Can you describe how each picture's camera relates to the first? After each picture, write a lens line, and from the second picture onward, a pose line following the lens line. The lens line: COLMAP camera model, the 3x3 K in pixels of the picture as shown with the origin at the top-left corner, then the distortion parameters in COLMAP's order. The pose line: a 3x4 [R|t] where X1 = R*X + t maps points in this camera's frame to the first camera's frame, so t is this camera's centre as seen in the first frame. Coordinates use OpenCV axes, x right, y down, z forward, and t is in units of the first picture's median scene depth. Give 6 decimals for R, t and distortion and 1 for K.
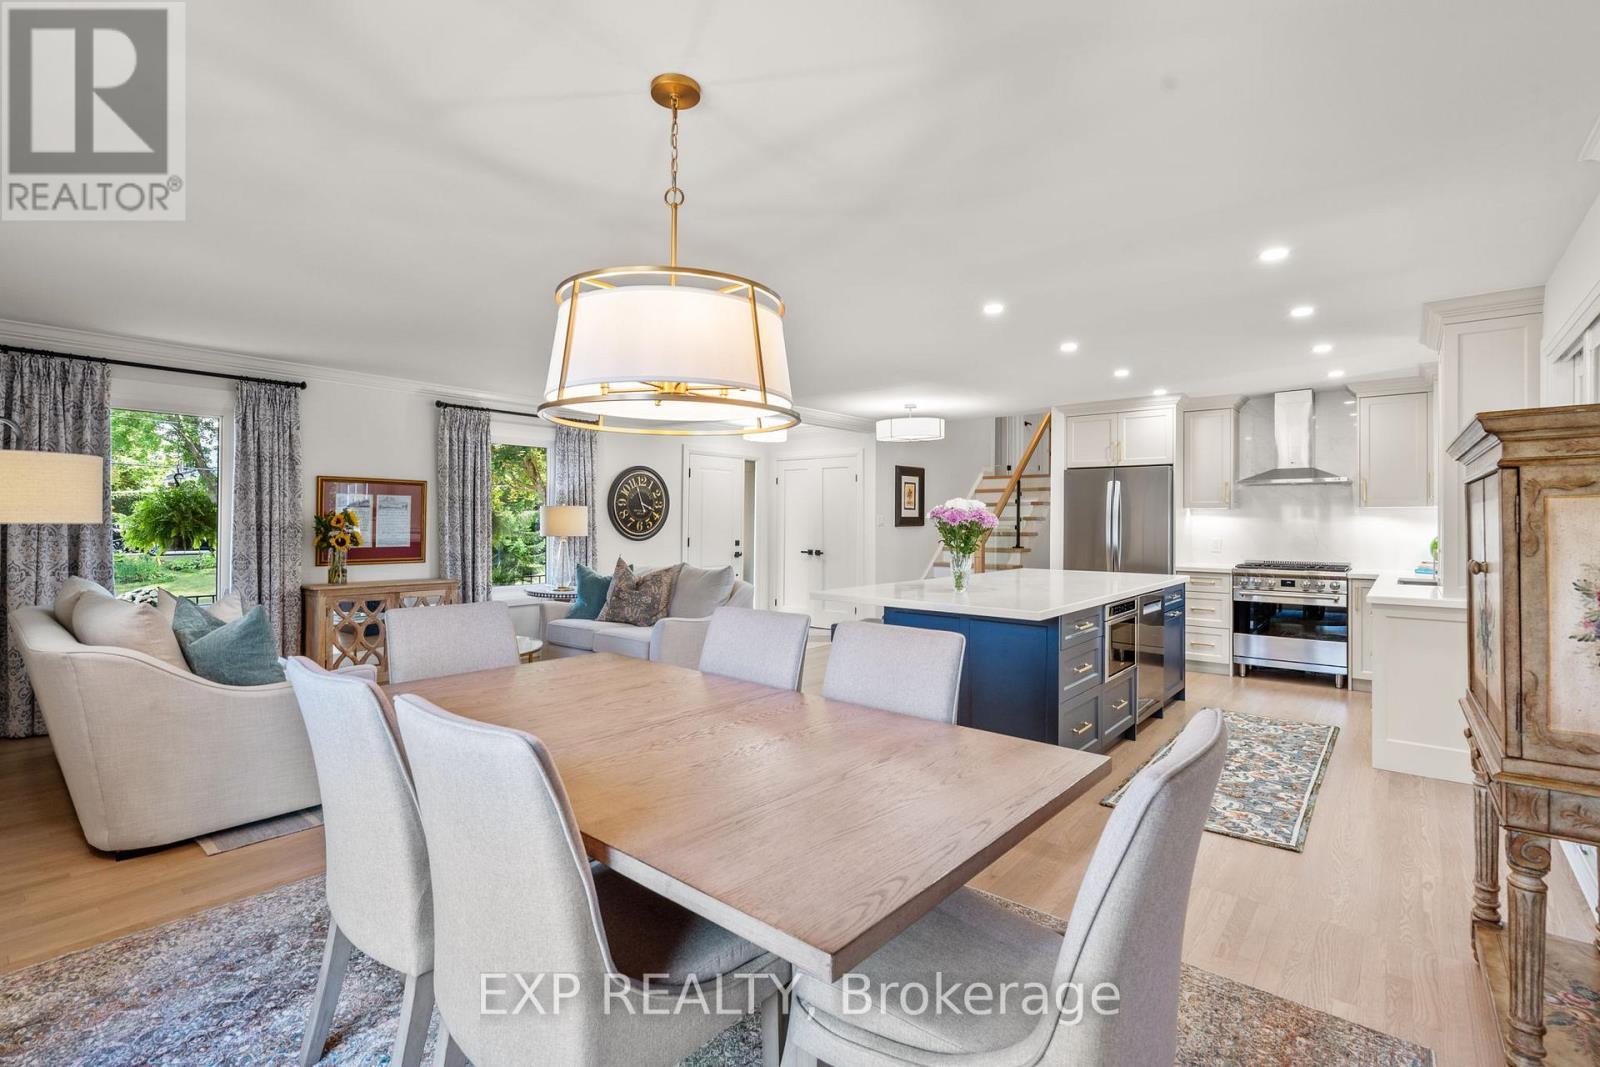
lens RADIAL K [[717.2, 0, 800.0], [0, 717.2, 533.5], [0, 0, 1]] dist [-0.029501, 0.008242]
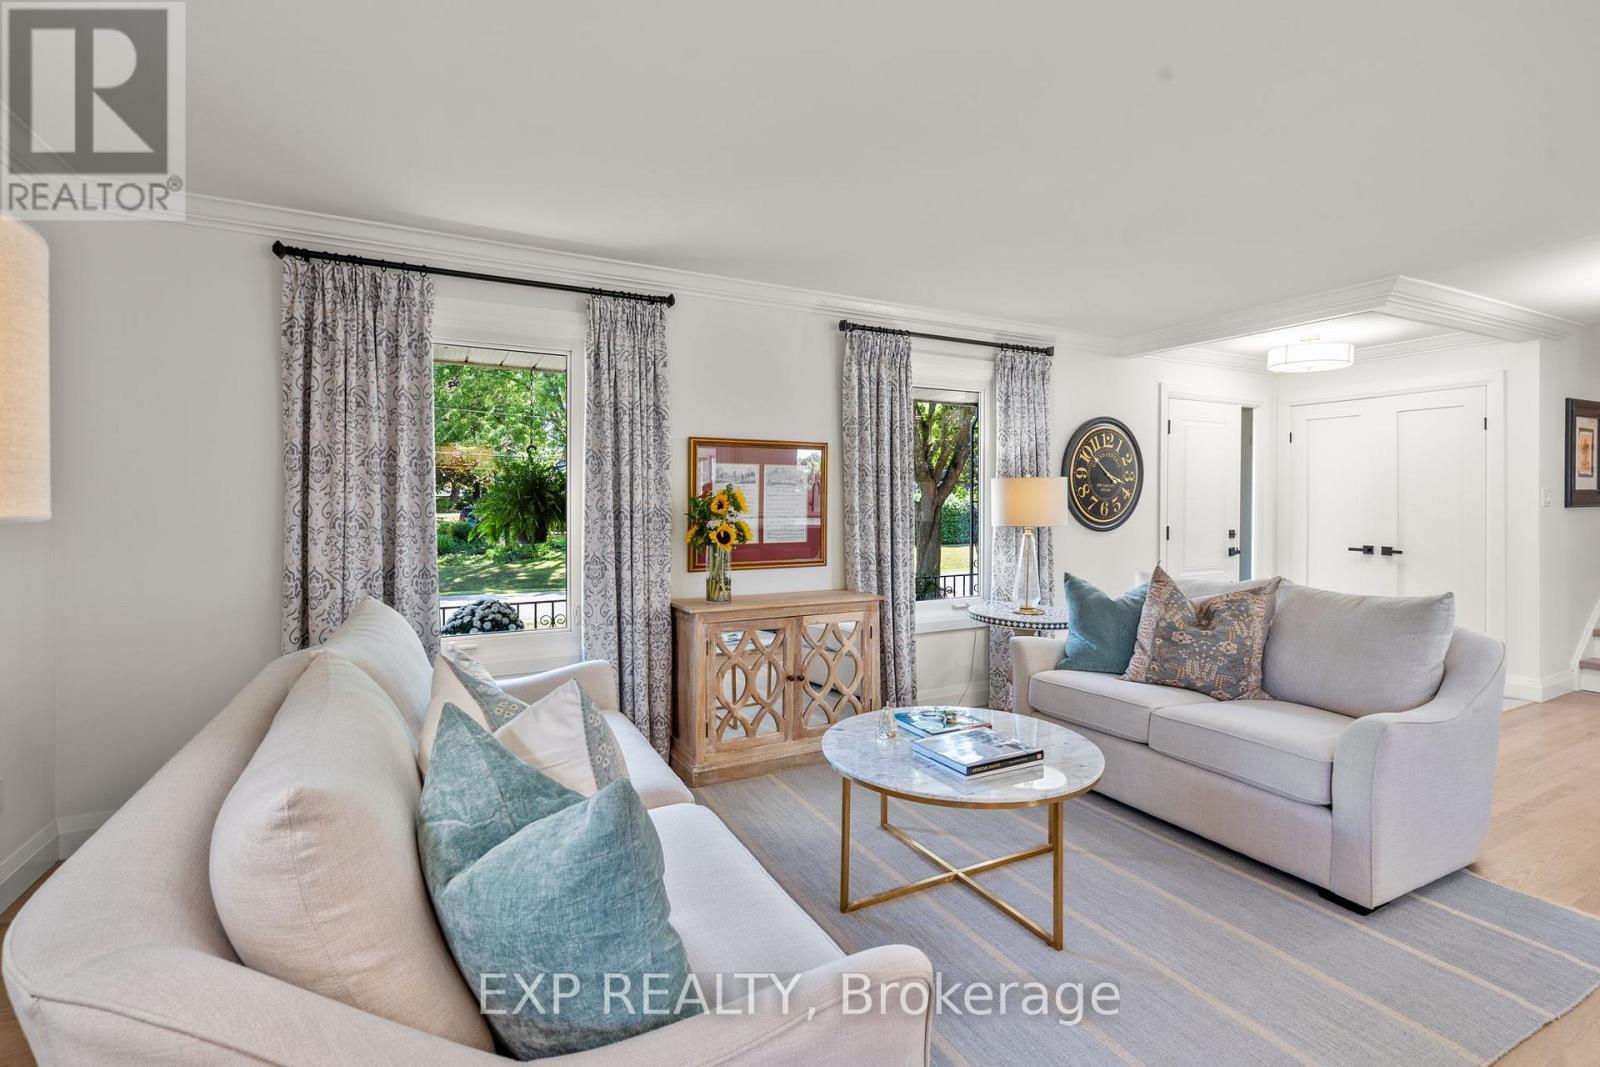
lens RADIAL K [[717.2, 0, 800.0], [0, 717.2, 533.5], [0, 0, 1]] dist [-0.029501, 0.008242]
pose [[0.920407, 0.007444, -0.390891, -0.327861], [0.002374, 0.999694, 0.024628, -0.006858], [0.390955, -0.023596, 0.920107, 0.426713]]
